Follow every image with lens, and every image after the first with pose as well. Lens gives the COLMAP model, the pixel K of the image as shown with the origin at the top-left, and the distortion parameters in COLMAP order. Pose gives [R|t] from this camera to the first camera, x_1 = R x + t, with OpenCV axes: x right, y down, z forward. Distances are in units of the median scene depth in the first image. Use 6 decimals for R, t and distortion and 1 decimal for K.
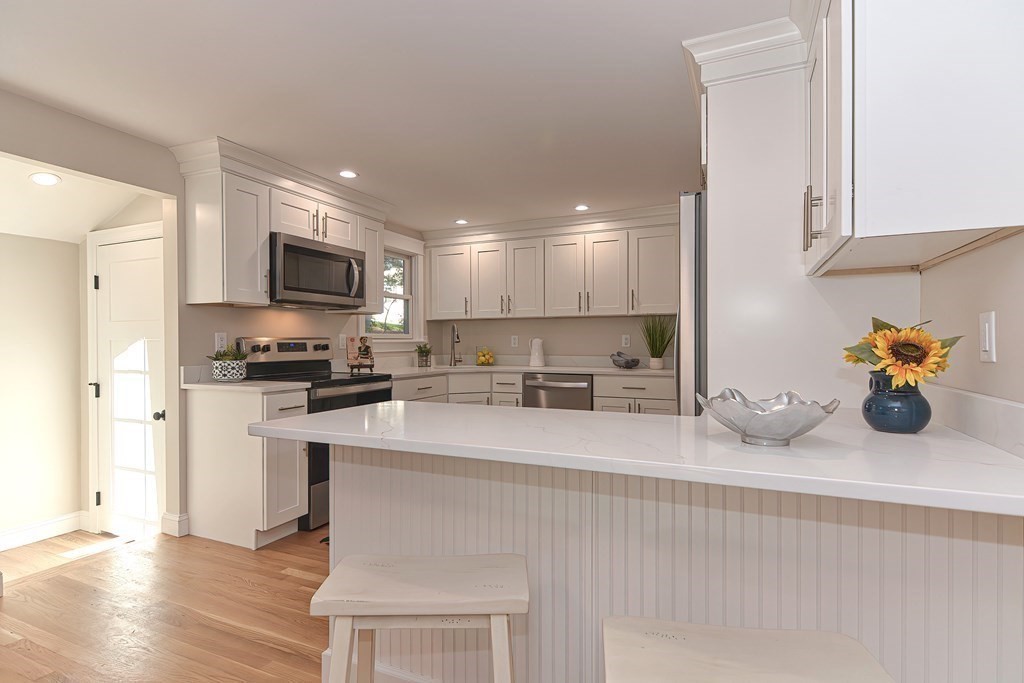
lens RADIAL K [[500.8, 0, 512.0], [0, 500.8, 341.5], [0, 0, 1]] dist [0.000905, -0.000188]
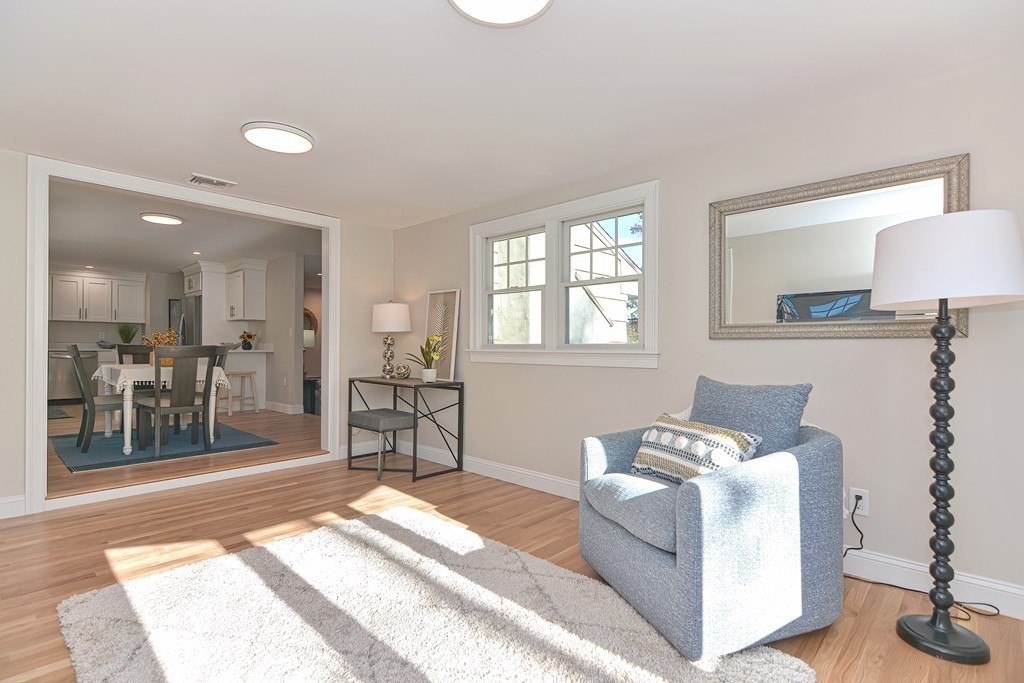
lens RADIAL K [[500.8, 0, 512.0], [0, 500.8, 341.5], [0, 0, 1]] dist [0.000905, -0.000188]
pose [[0.323233, 0.010814, 0.946258, -1.122433], [-0.005384, 0.999940, -0.009588, 0.034513], [-0.946304, -0.001995, 0.323272, -1.139770]]
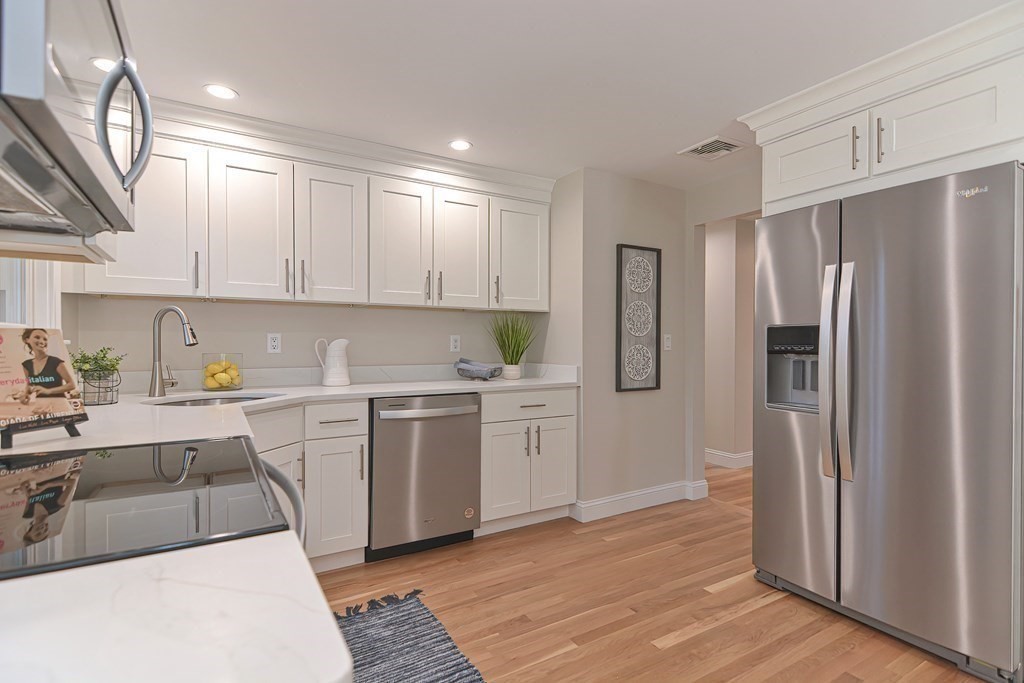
lens RADIAL K [[500.8, 0, 512.0], [0, 500.8, 341.5], [0, 0, 1]] dist [0.000905, -0.000188]
pose [[0.558122, 0.005700, 0.829739, -0.362080], [-0.003243, 0.999984, -0.004689, -0.000646], [-0.829752, -0.000074, 0.558132, 0.538502]]
